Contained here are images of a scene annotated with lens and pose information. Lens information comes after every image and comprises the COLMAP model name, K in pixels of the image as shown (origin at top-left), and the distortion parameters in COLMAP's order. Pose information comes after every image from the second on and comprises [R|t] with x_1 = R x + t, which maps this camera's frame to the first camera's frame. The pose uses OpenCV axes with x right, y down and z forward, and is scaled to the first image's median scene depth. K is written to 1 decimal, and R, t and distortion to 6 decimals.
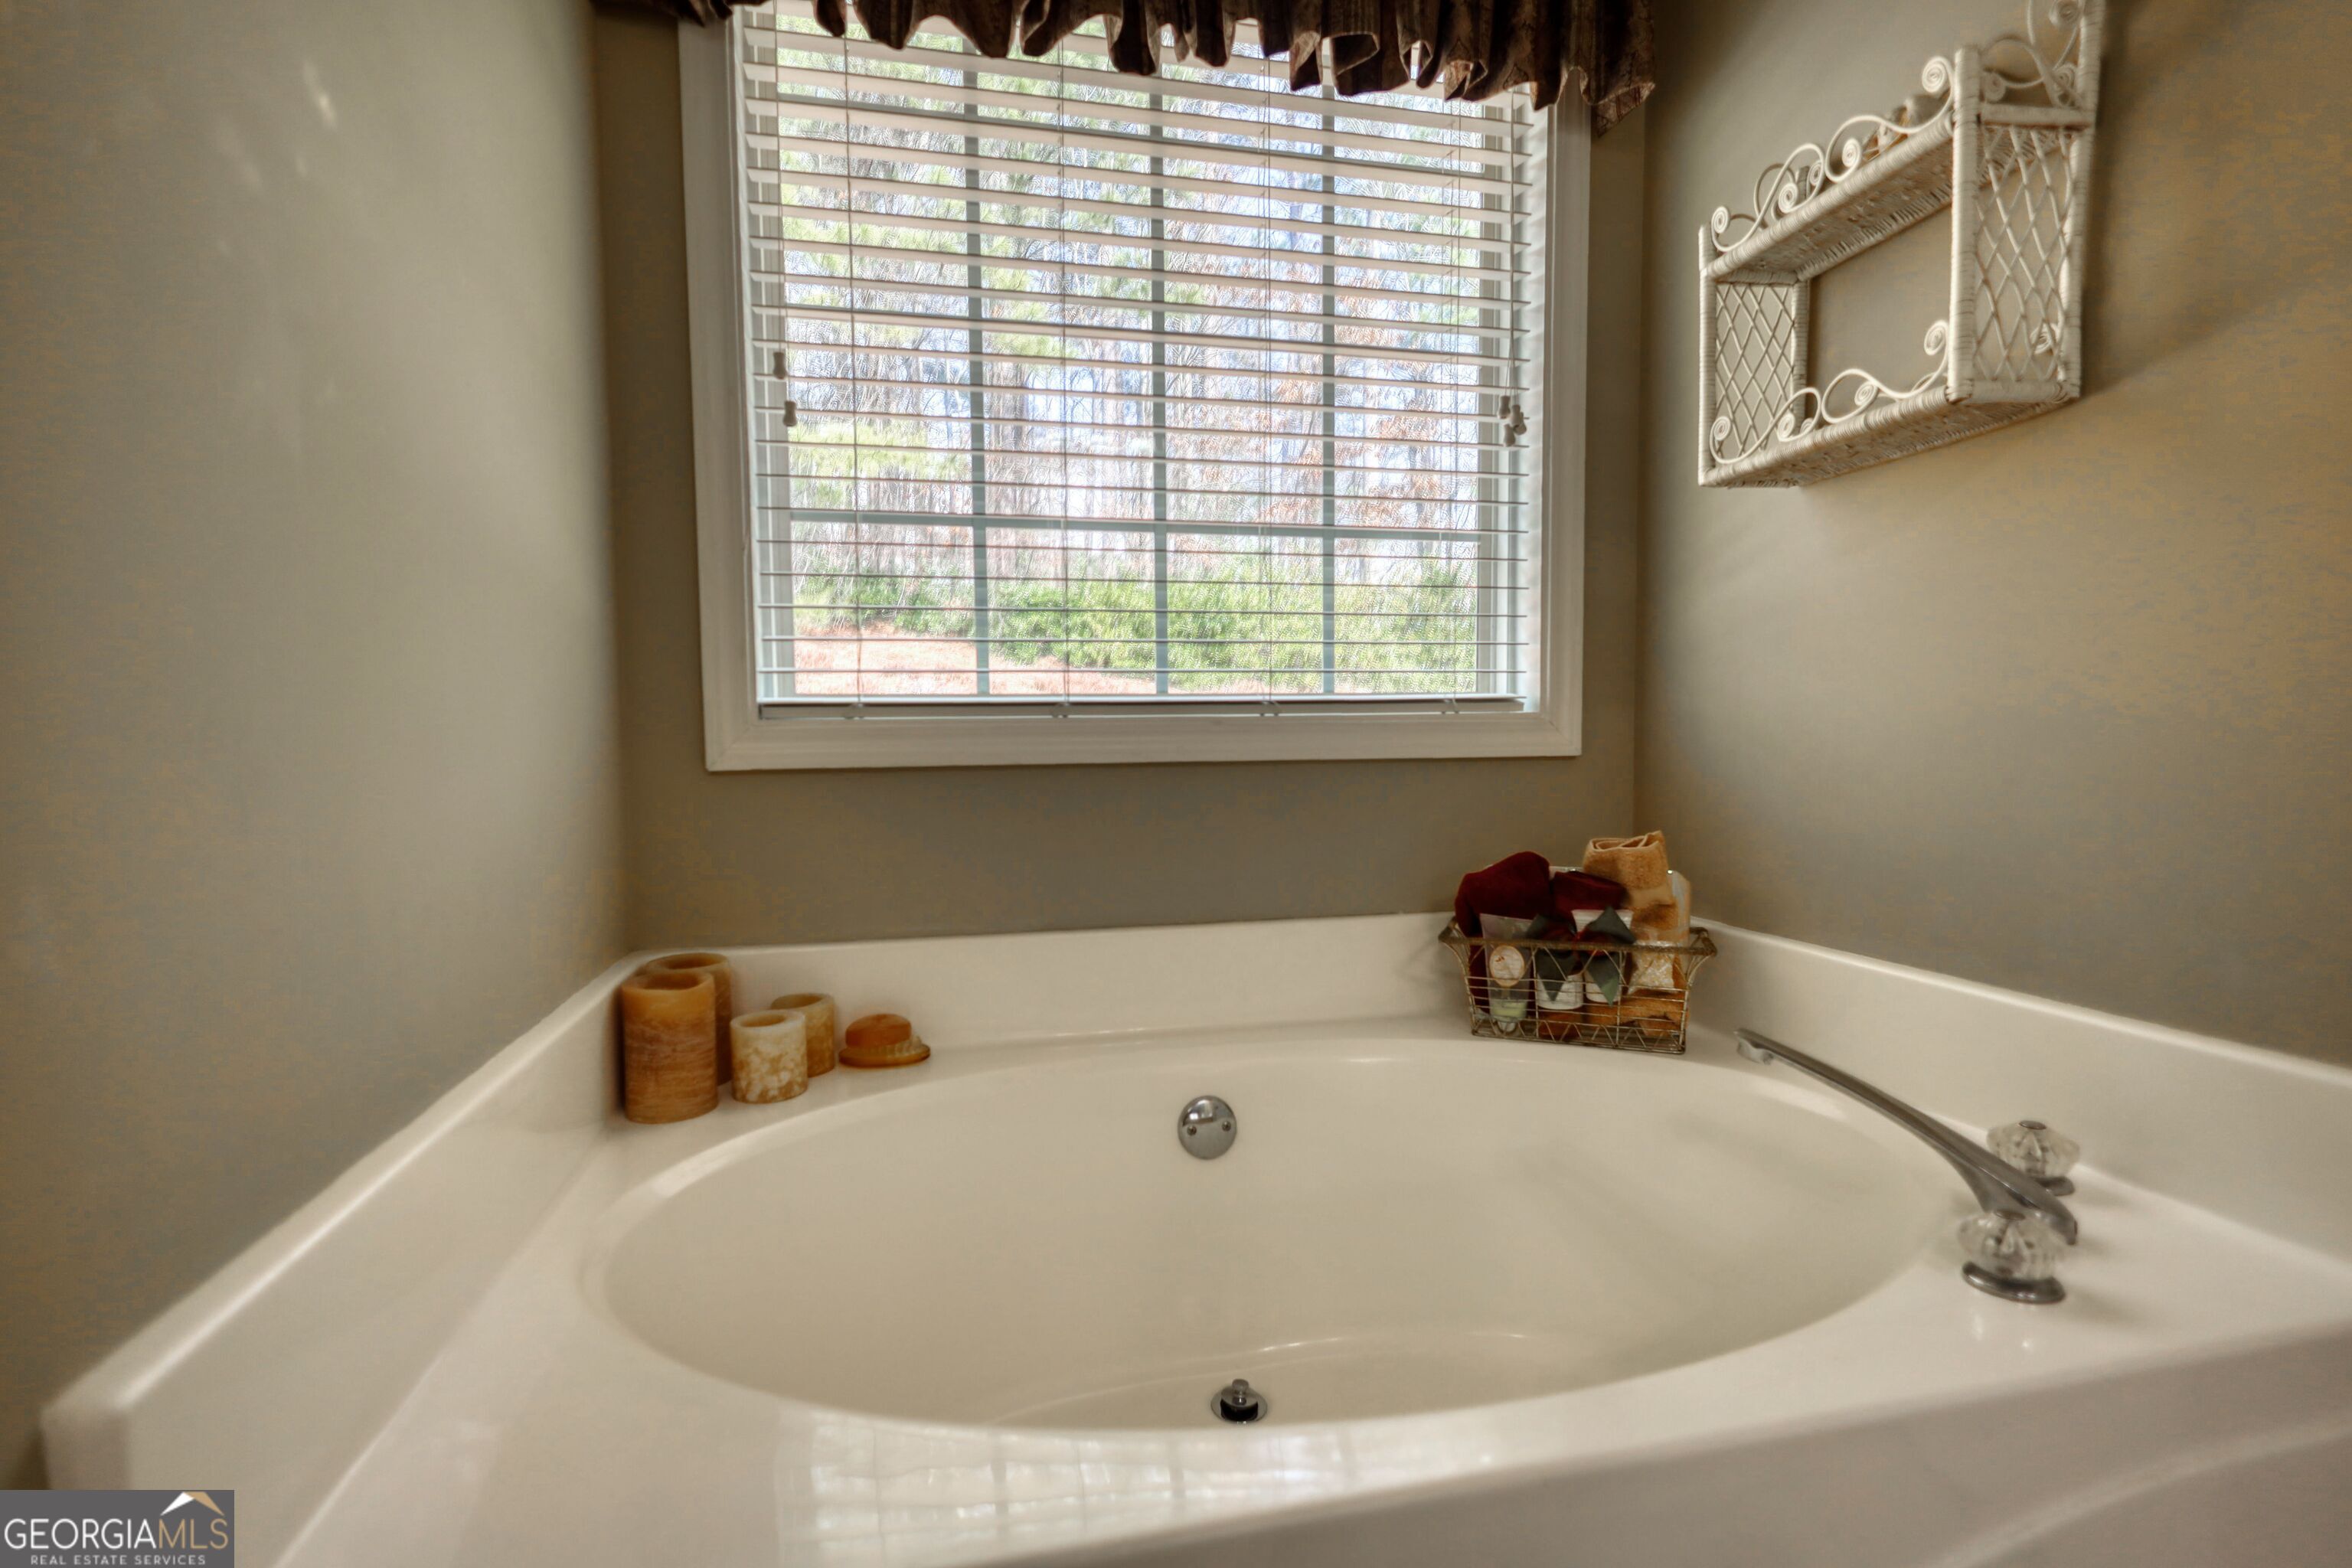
lens RADIAL K [[1105.4, 0, 1178.0], [0, 1105.4, 796.0], [0, 0, 1]] dist [0.000633, 0.001138]
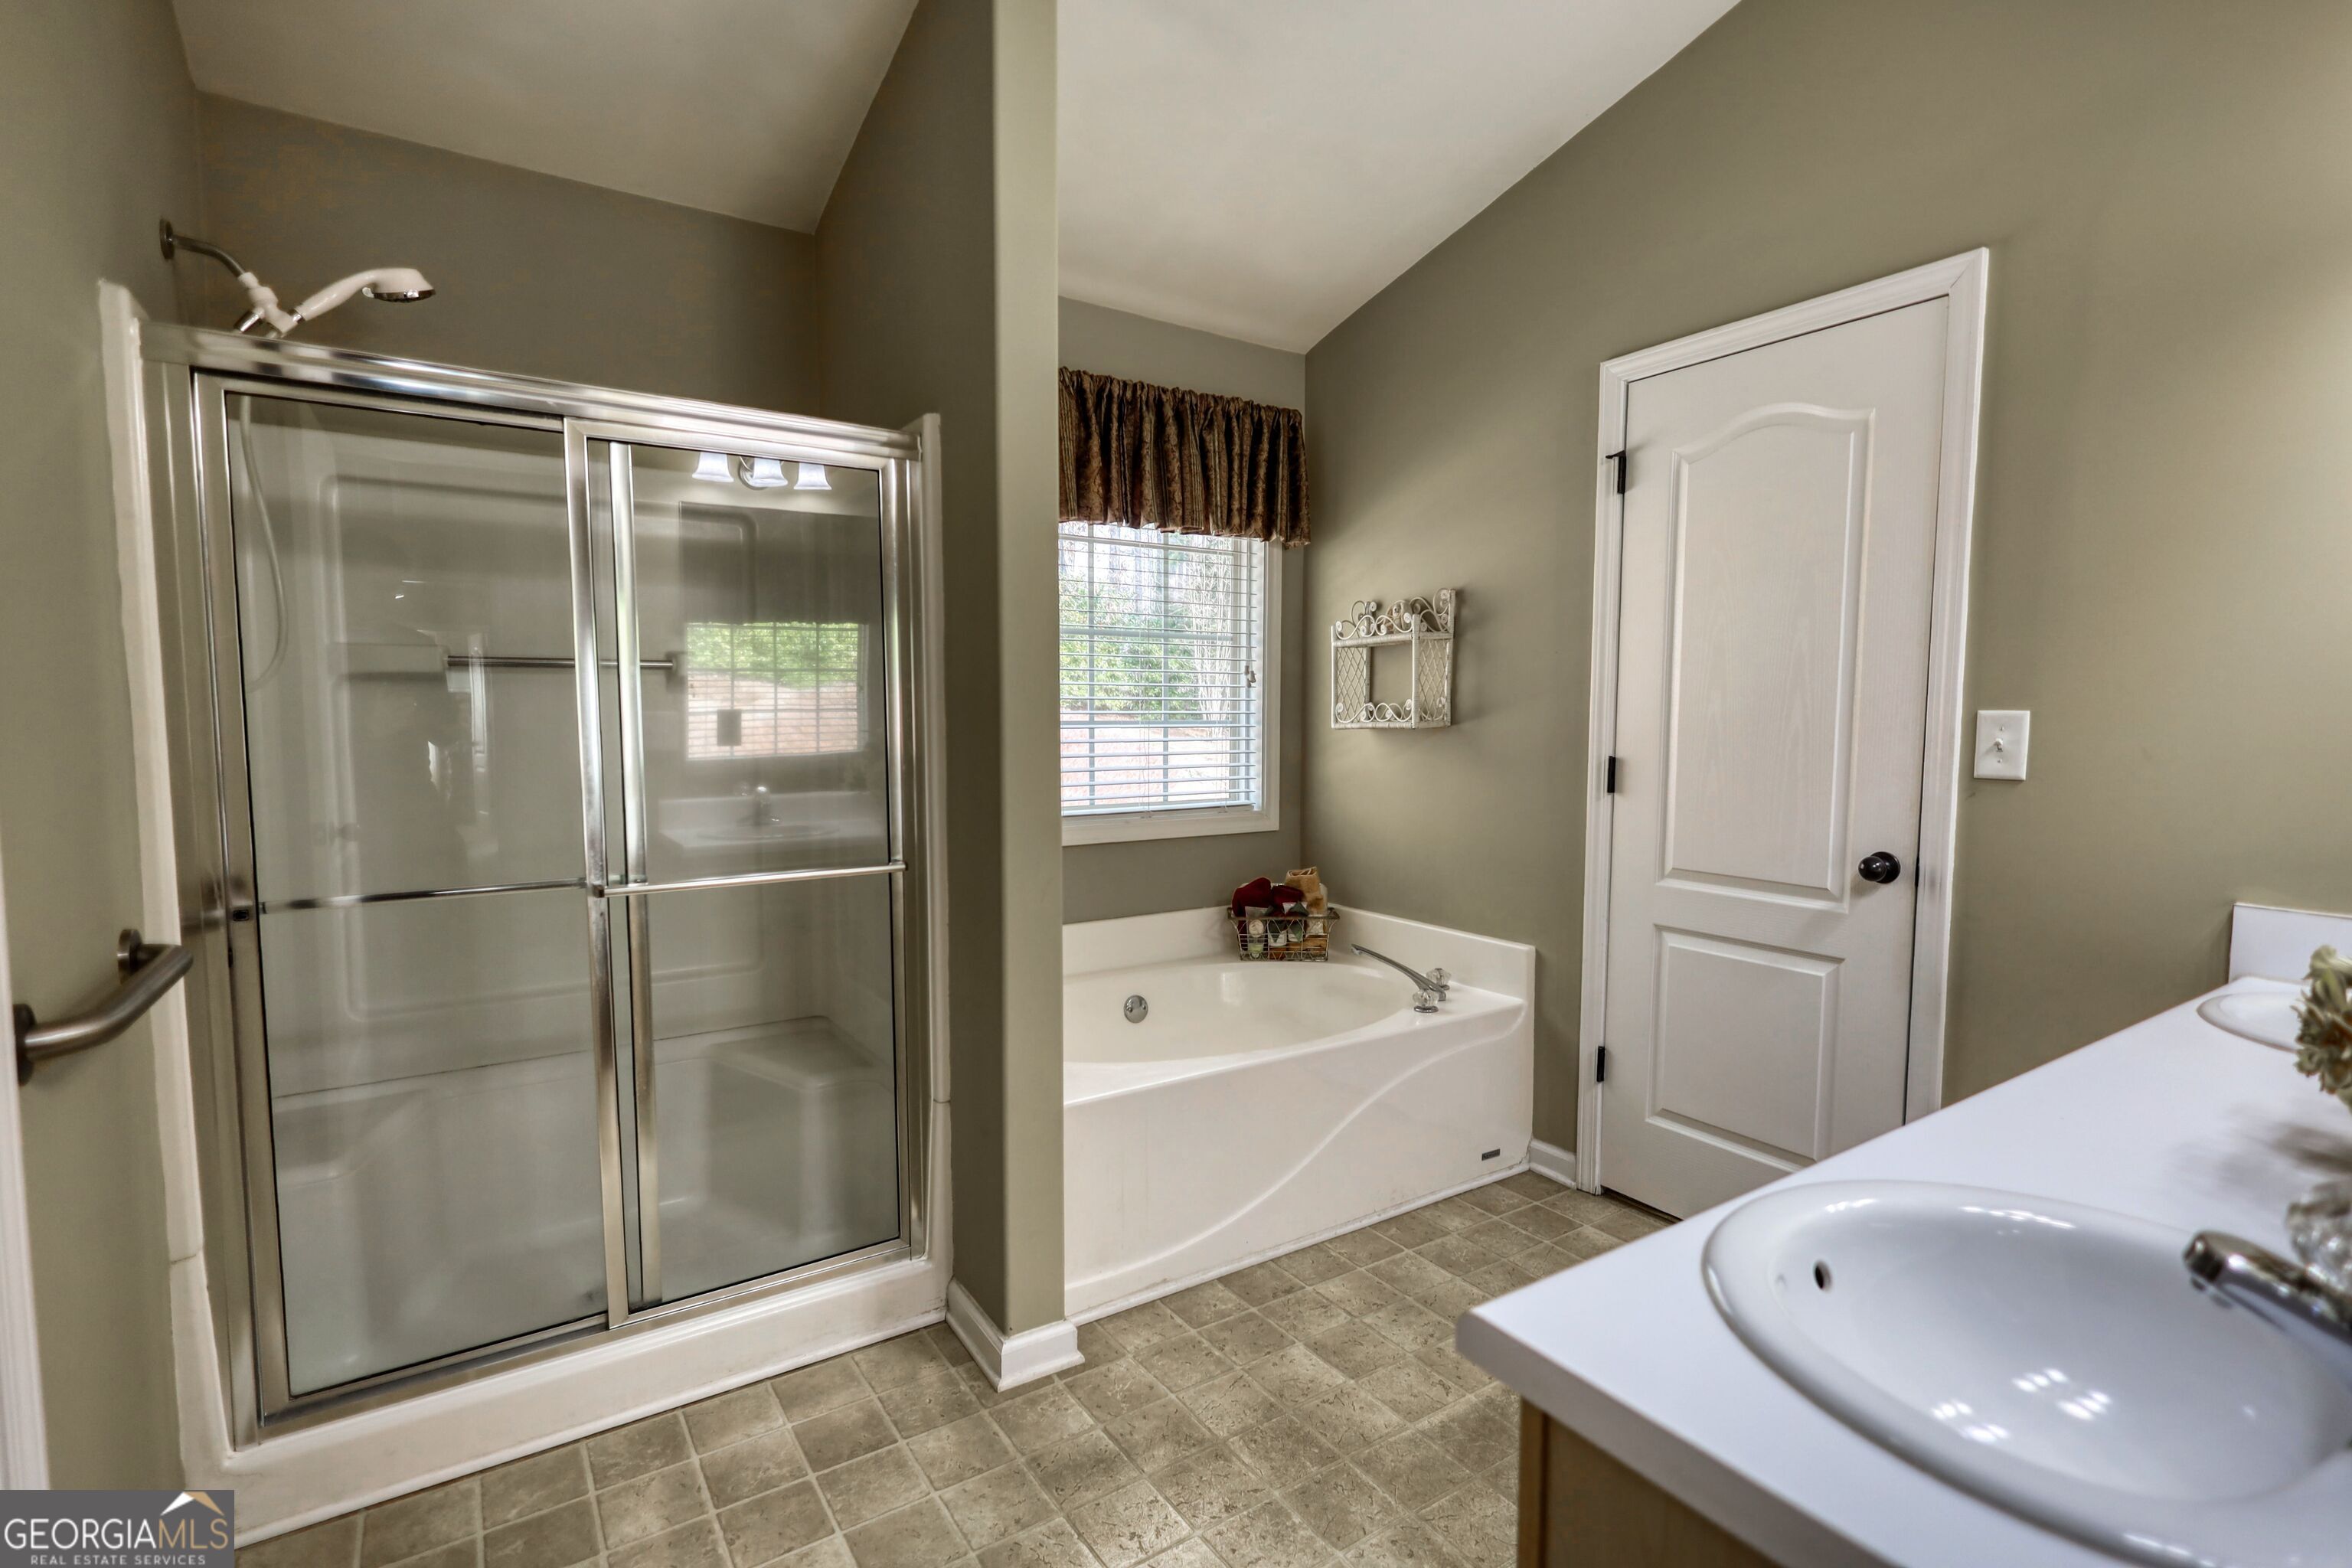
lens RADIAL K [[1105.4, 0, 1178.0], [0, 1105.4, 796.0], [0, 0, 1]] dist [0.000633, 0.001138]
pose [[0.941192, -0.017038, 0.337442, -0.631838], [0.012167, 0.999789, 0.016546, -0.162765], [-0.337652, -0.011467, 0.941201, -1.110893]]
